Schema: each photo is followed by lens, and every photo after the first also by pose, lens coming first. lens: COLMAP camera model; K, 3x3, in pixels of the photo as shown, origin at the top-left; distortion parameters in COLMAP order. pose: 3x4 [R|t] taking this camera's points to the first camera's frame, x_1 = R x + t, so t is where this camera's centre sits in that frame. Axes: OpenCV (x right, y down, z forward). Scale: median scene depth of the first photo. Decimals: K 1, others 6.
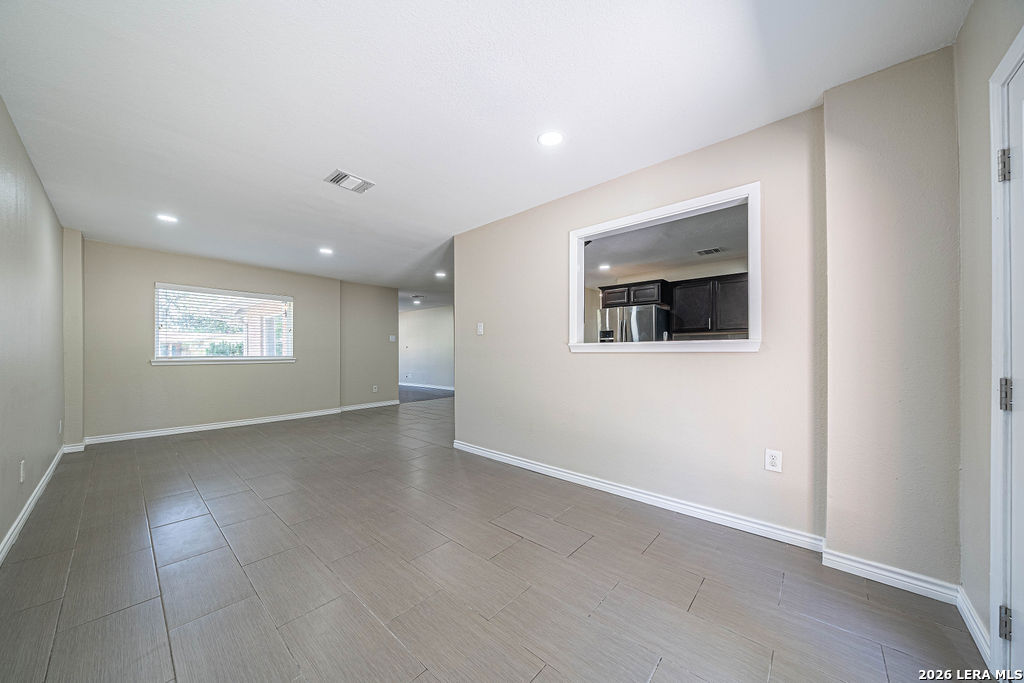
lens RADIAL K [[361.6, 0, 511.7], [0, 361.6, 350.1], [0, 0, 1]] dist [-0.008057, 0.000044]
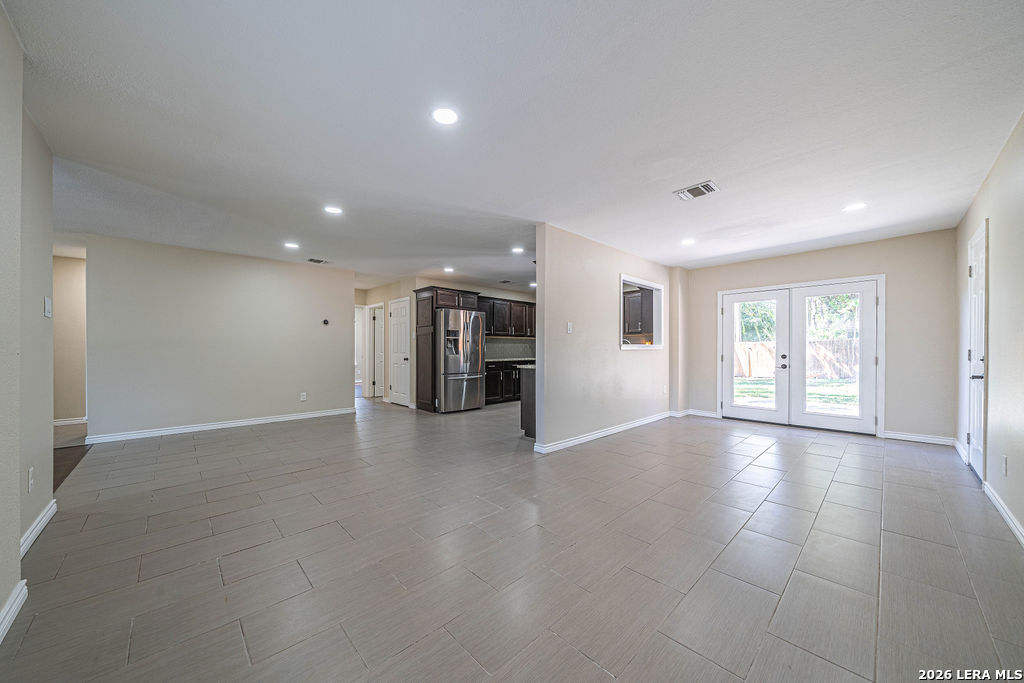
lens RADIAL K [[361.6, 0, 511.7], [0, 361.6, 350.1], [0, 0, 1]] dist [-0.008057, 0.000044]
pose [[0.068675, 0.000958, 0.997639, -1.093622], [-0.006018, 0.999982, -0.000546, 0.007197], [-0.997621, -0.005966, 0.068679, 1.029938]]
